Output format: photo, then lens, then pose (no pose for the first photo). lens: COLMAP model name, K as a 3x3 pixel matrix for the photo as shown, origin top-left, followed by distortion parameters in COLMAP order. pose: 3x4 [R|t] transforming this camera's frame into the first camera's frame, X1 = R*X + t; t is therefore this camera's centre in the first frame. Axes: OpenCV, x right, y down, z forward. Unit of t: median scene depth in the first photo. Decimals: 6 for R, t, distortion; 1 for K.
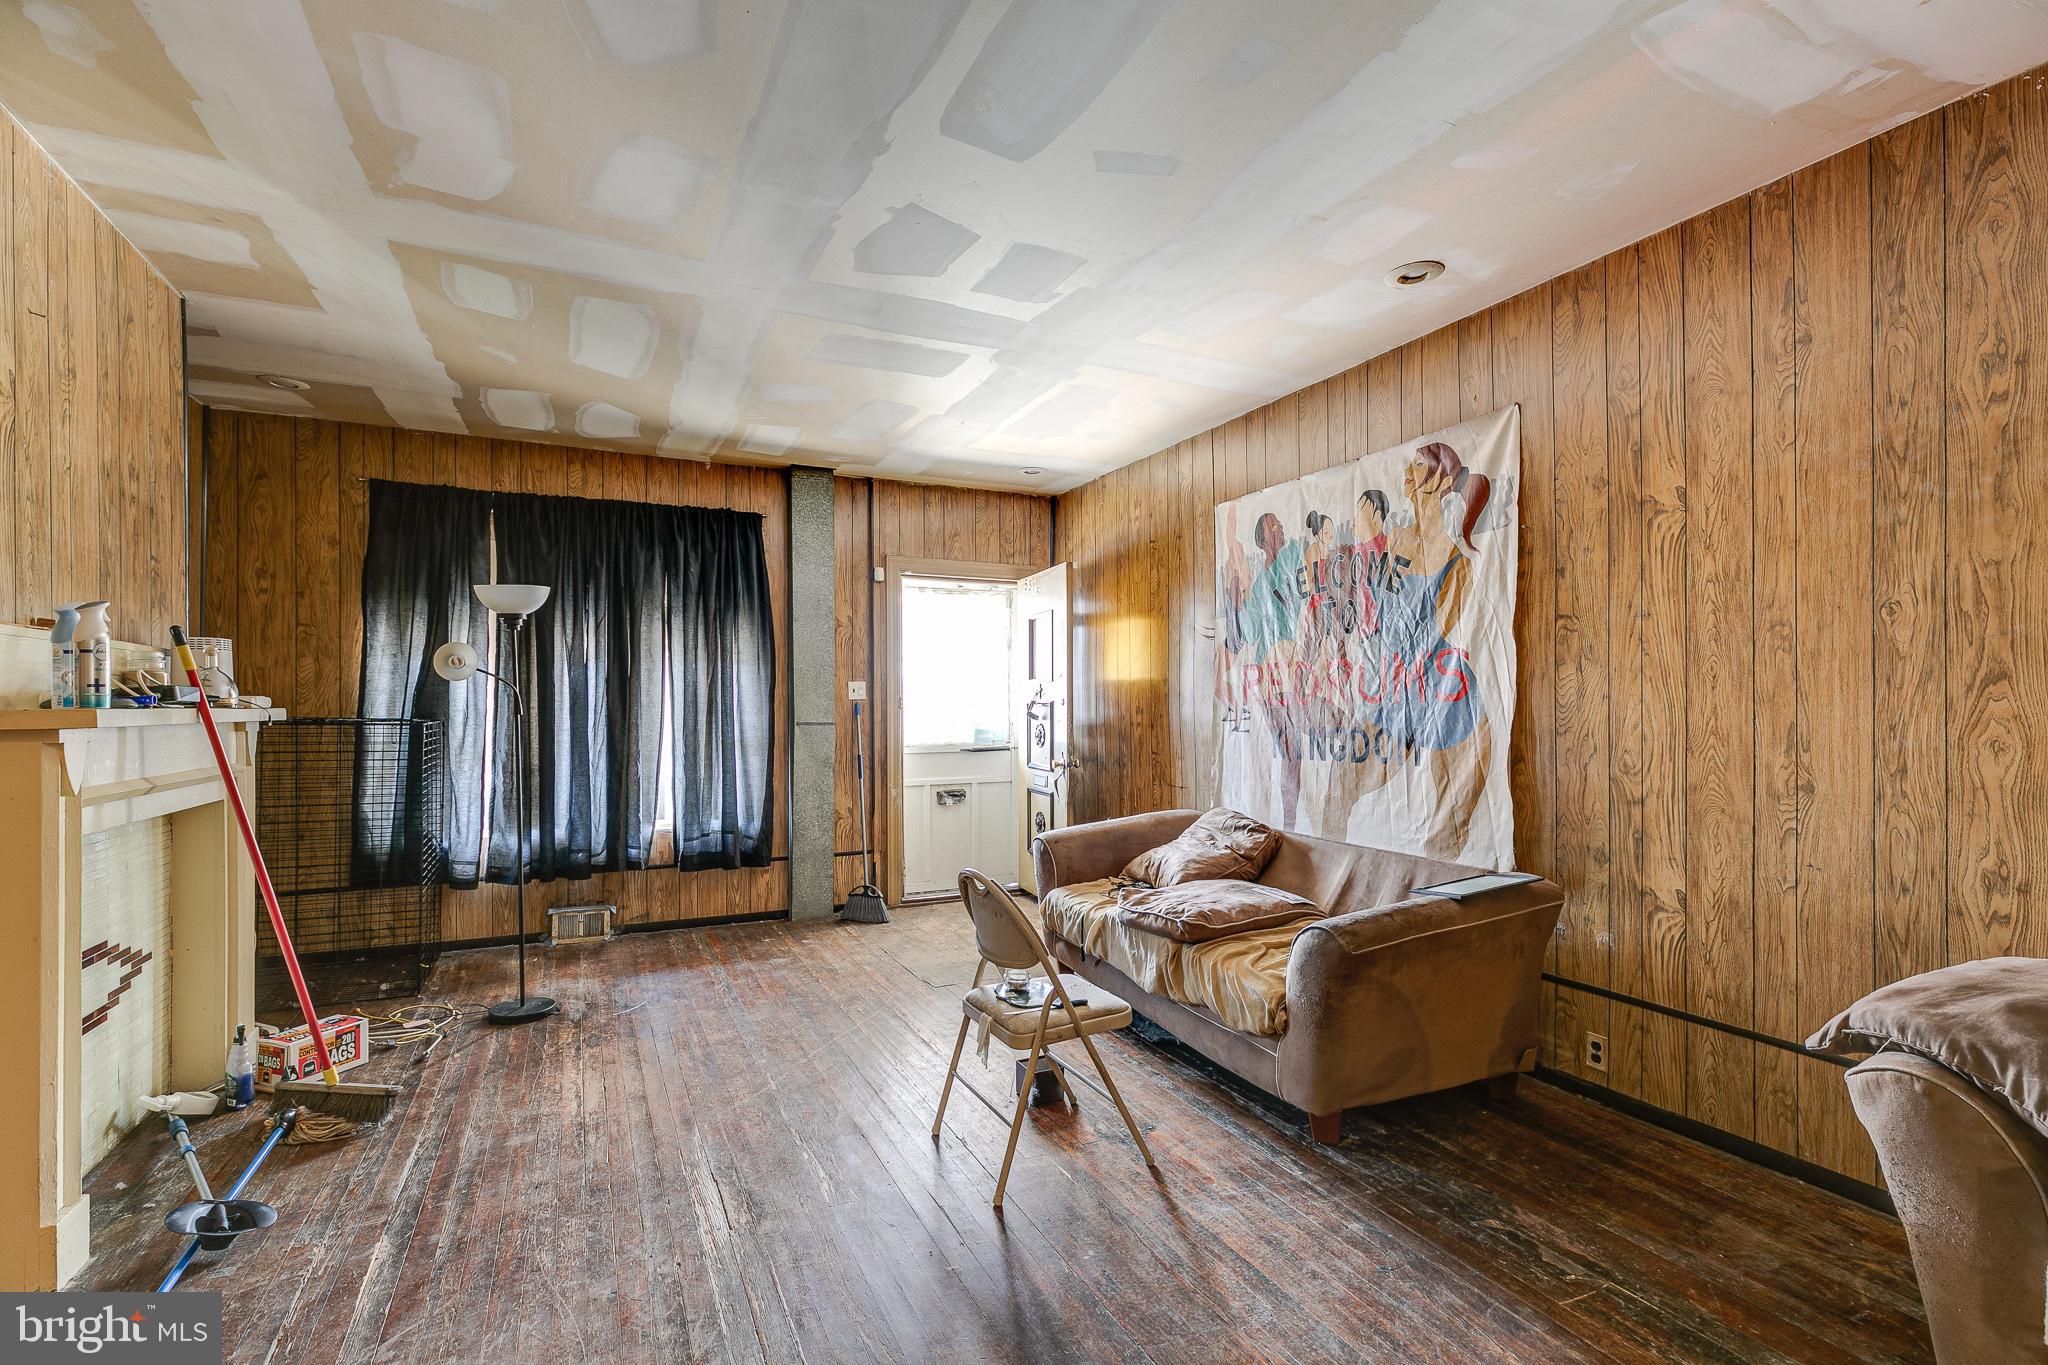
lens RADIAL K [[926.2, 0, 1017.4], [0, 926.2, 698.9], [0, 0, 1]] dist [0.005354, 0.001149]
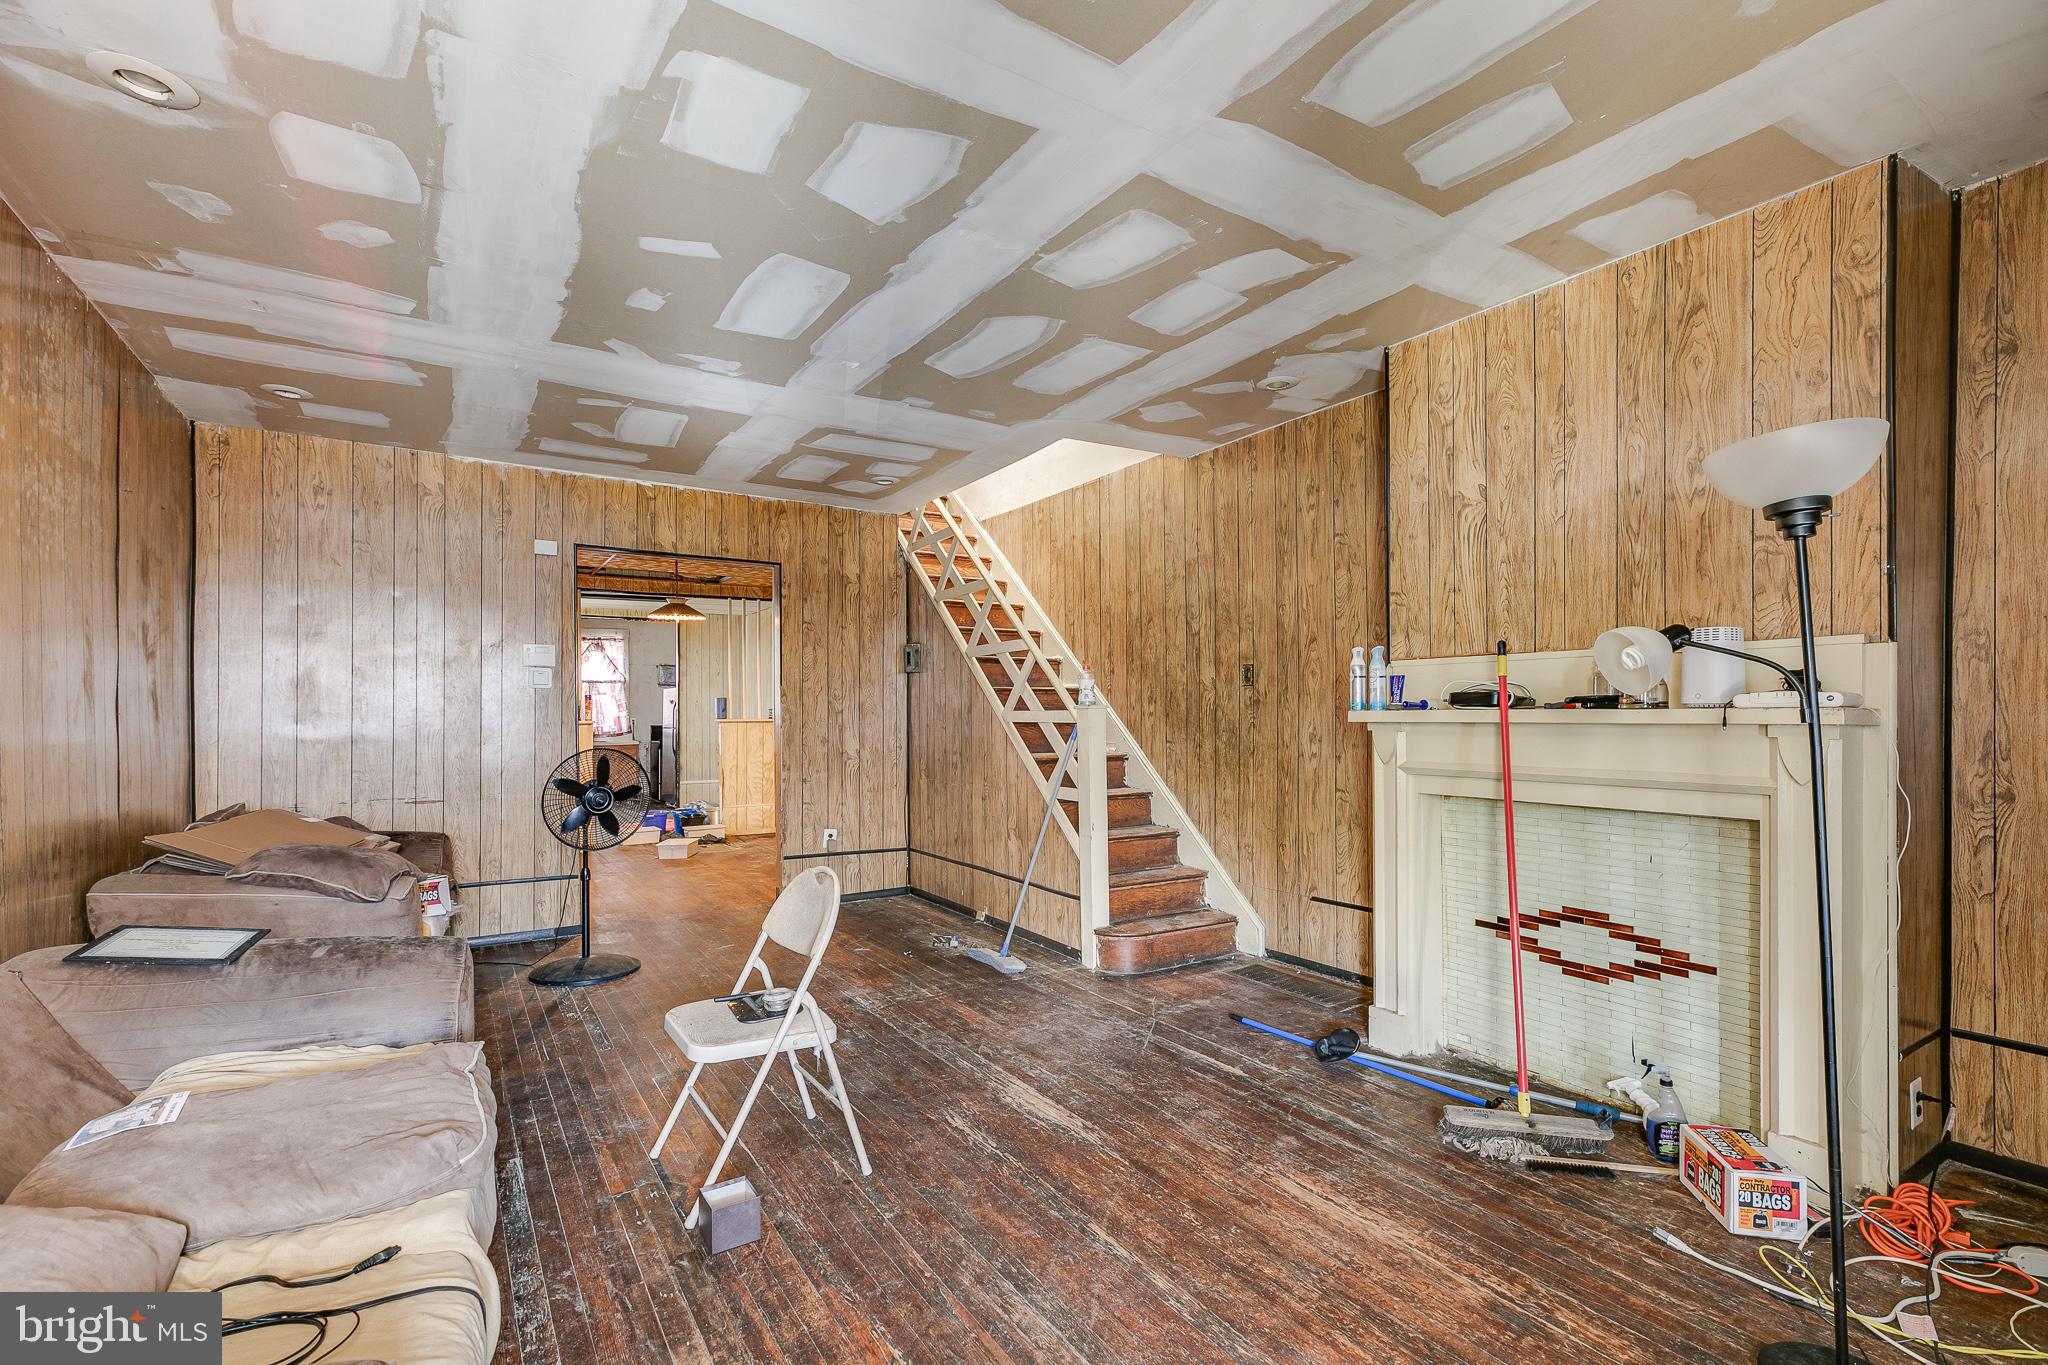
lens RADIAL K [[926.2, 0, 1005.7], [0, 926.2, 714.0], [0, 0, 1]] dist [0.005354, 0.001149]
pose [[-0.994262, 0.008121, -0.106660, -0.102594], [0.008972, 0.999932, -0.007502, 0.013712], [0.106592, -0.008415, -0.994267, 1.574518]]
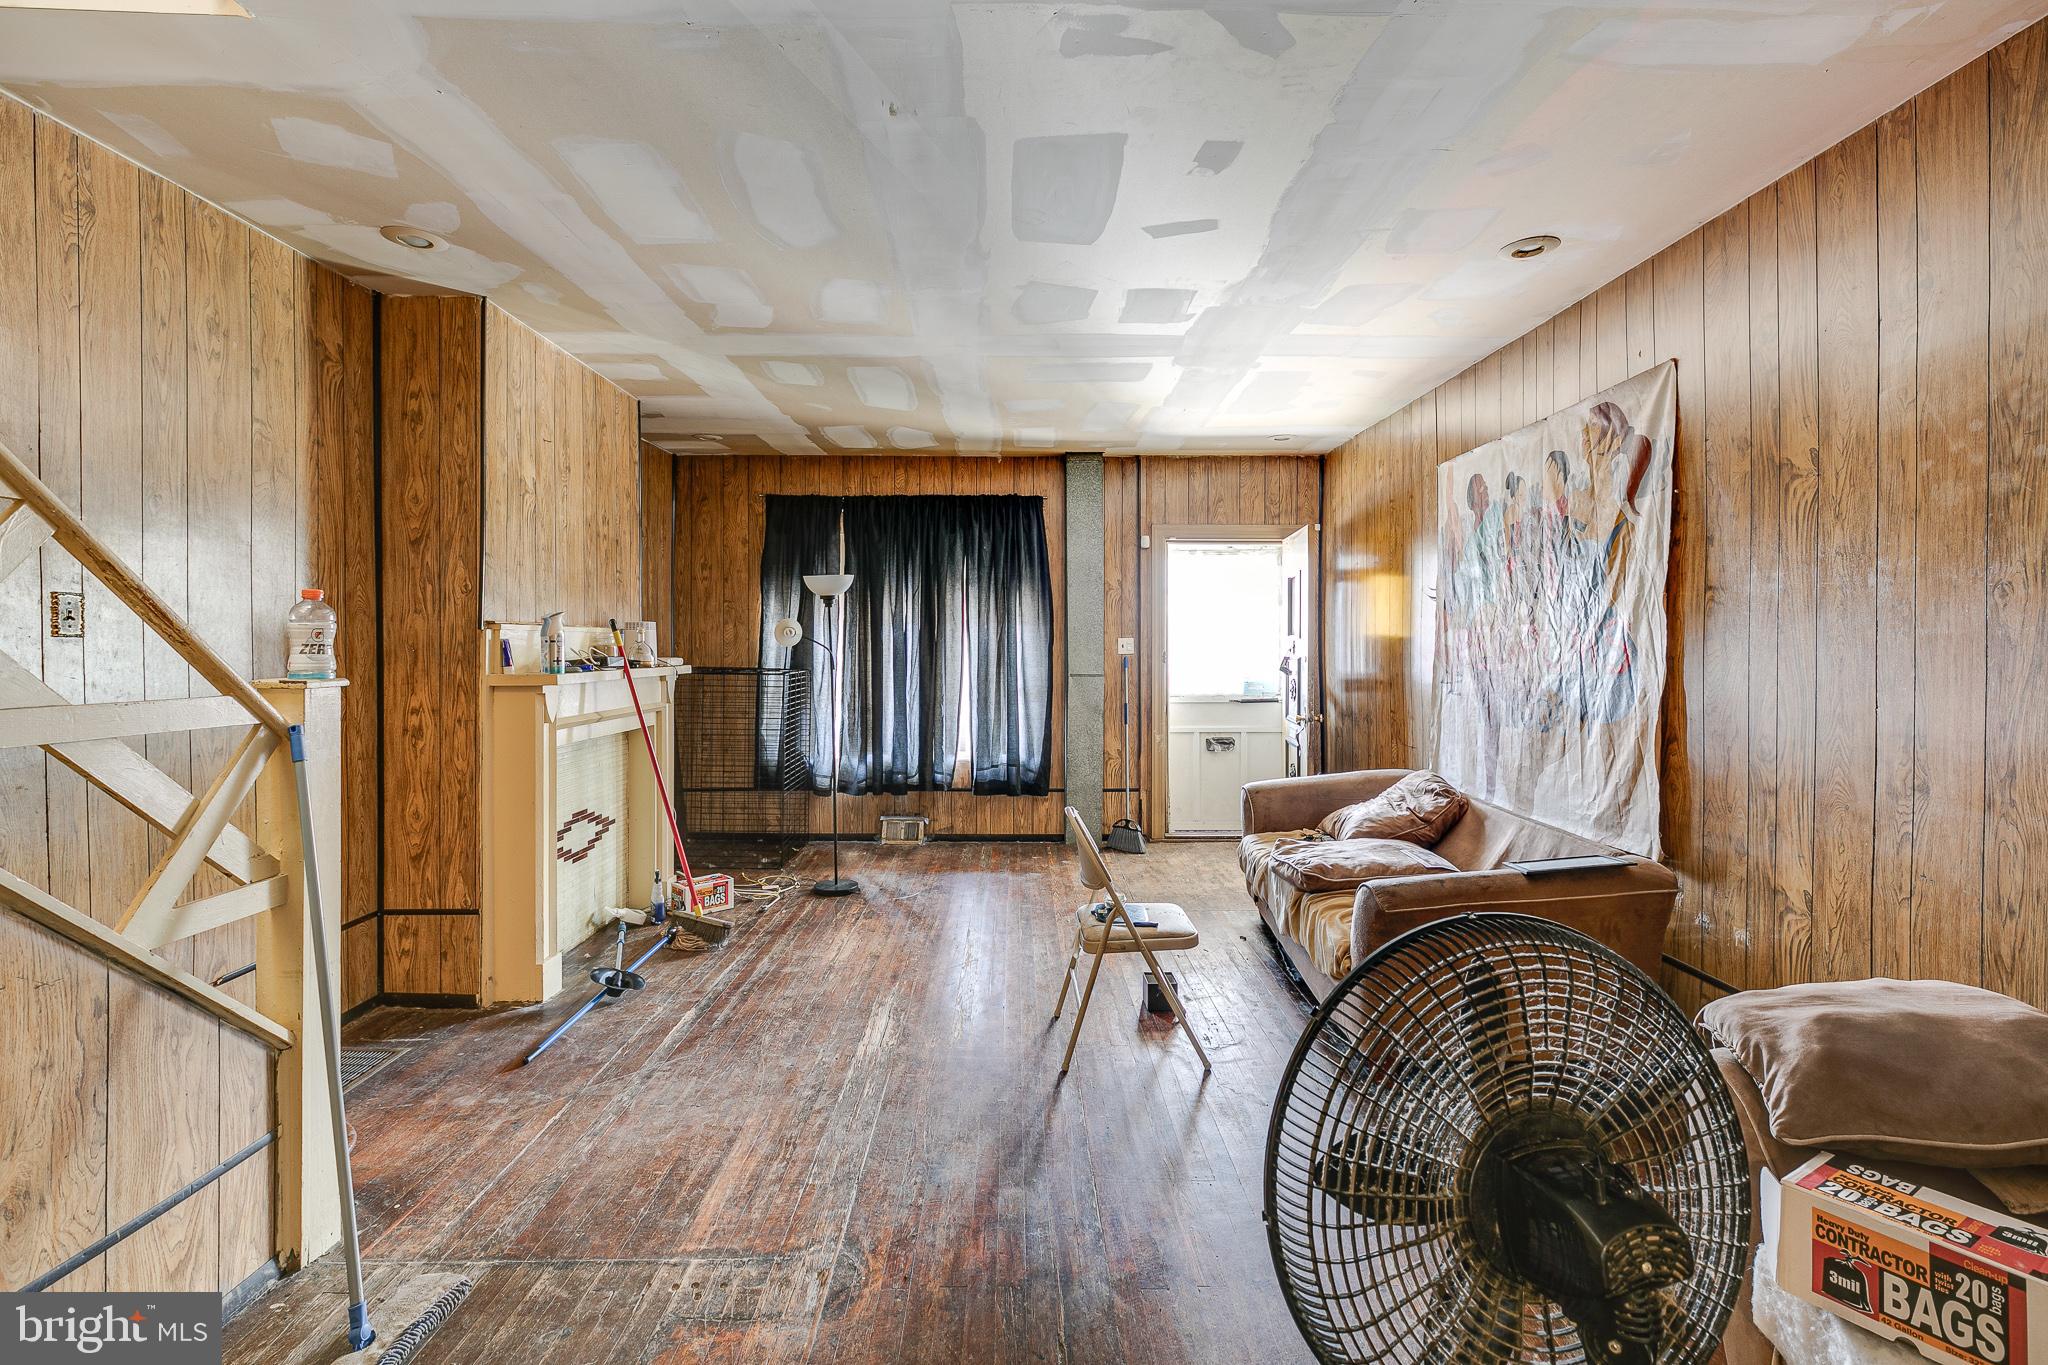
lens RADIAL K [[926.2, 0, 1024.5], [0, 926.2, 642.7], [0, 0, 1]] dist [0.005354, 0.001149]
pose [[0.906383, 0.003164, -0.422446, 0.324262], [0.000216, 0.999968, 0.007954, -0.037275], [0.422458, -0.007300, 0.906353, -0.123815]]
